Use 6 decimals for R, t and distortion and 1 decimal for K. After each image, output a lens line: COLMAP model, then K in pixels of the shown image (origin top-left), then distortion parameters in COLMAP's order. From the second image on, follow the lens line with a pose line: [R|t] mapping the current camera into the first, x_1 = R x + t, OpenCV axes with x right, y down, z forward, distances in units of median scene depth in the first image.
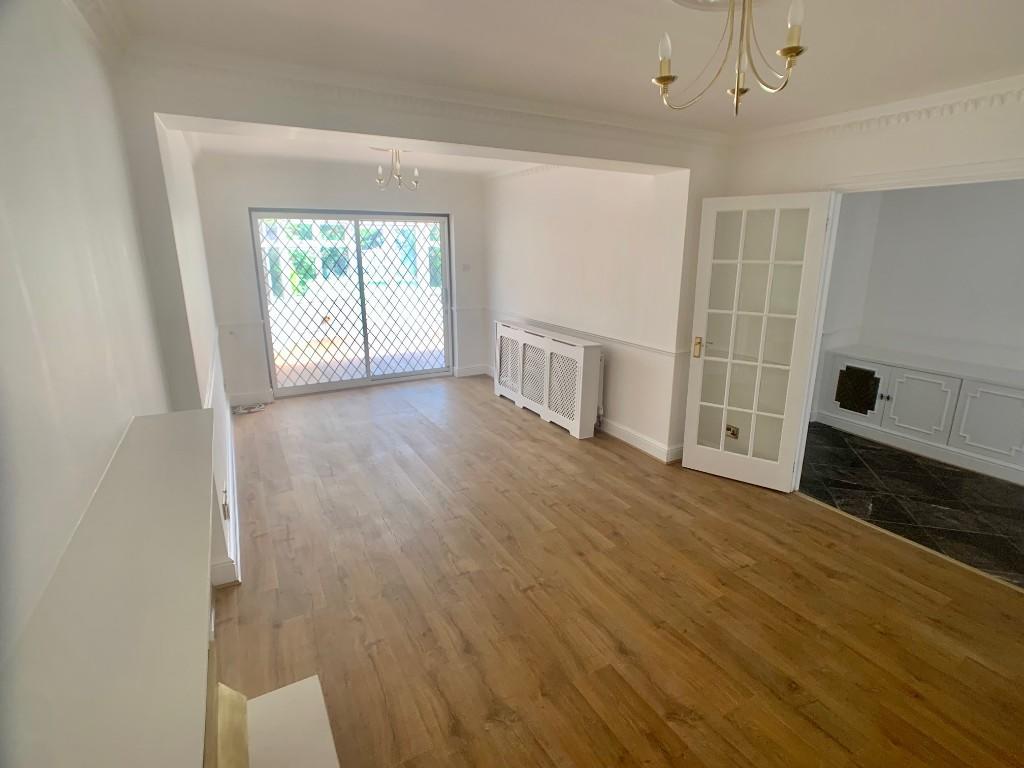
lens RADIAL K [[522.3, 0, 521.5], [0, 522.3, 342.0], [0, 0, 1]] dist [0.000883, -0.000882]
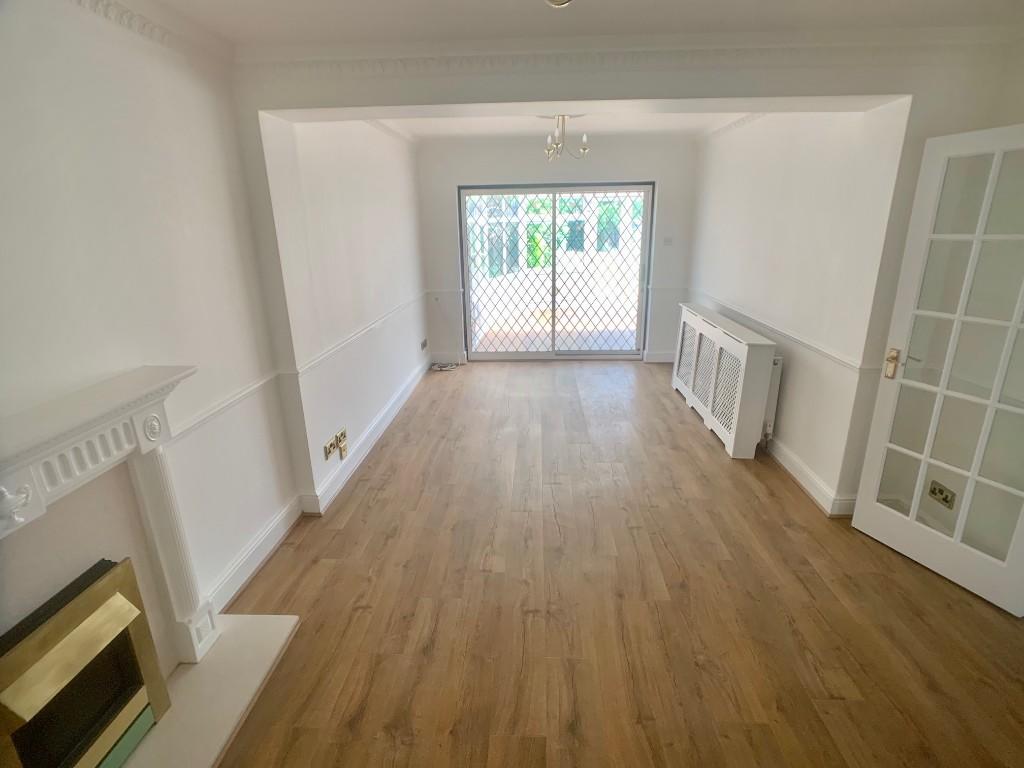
lens RADIAL K [[521.3, 0, 514.8], [0, 521.3, 350.8], [0, 0, 1]] dist [0.000693, -0.011279]
pose [[0.850660, 0.112711, -0.513492, 0.220282], [-0.077699, 0.992975, 0.089239, -0.024292], [0.519943, -0.036014, 0.853441, 0.139350]]
